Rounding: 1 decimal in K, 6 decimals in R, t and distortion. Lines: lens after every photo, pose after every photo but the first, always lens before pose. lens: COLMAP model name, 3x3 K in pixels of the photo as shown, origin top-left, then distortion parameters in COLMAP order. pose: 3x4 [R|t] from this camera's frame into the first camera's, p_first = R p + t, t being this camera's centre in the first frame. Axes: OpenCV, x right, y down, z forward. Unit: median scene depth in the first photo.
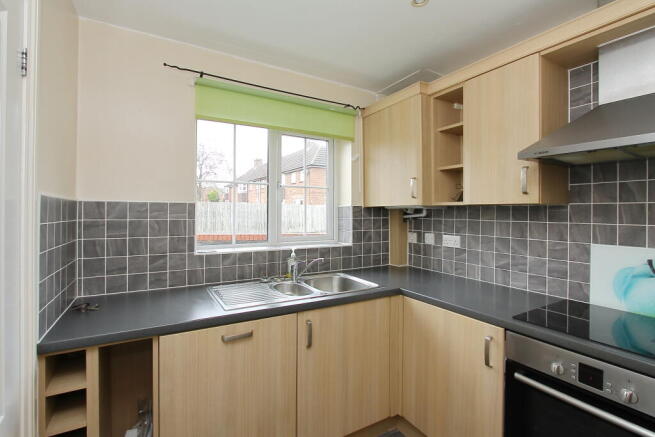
lens RADIAL K [[311.0, 0, 326.5], [0, 311.0, 211.3], [0, 0, 1]] dist [-0.013910, 0.000181]
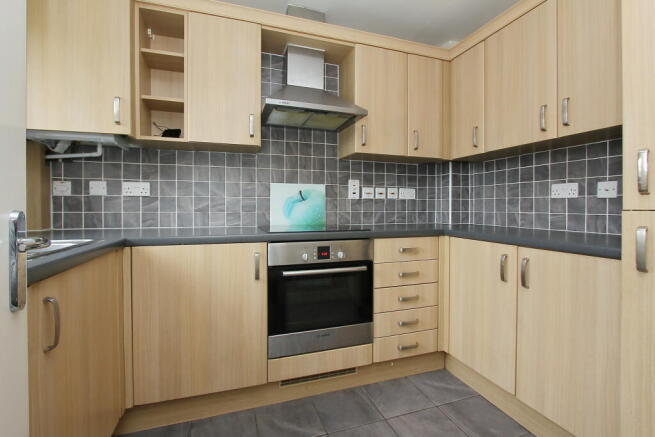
lens RADIAL K [[311.0, 0, 326.5], [0, 311.0, 211.3], [0, 0, 1]] dist [-0.013910, 0.000181]
pose [[0.187618, -0.017494, 0.982086, -0.399089], [0.000305, 0.999842, 0.017752, 0.171186], [-0.982242, -0.003031, 0.187593, 0.396380]]
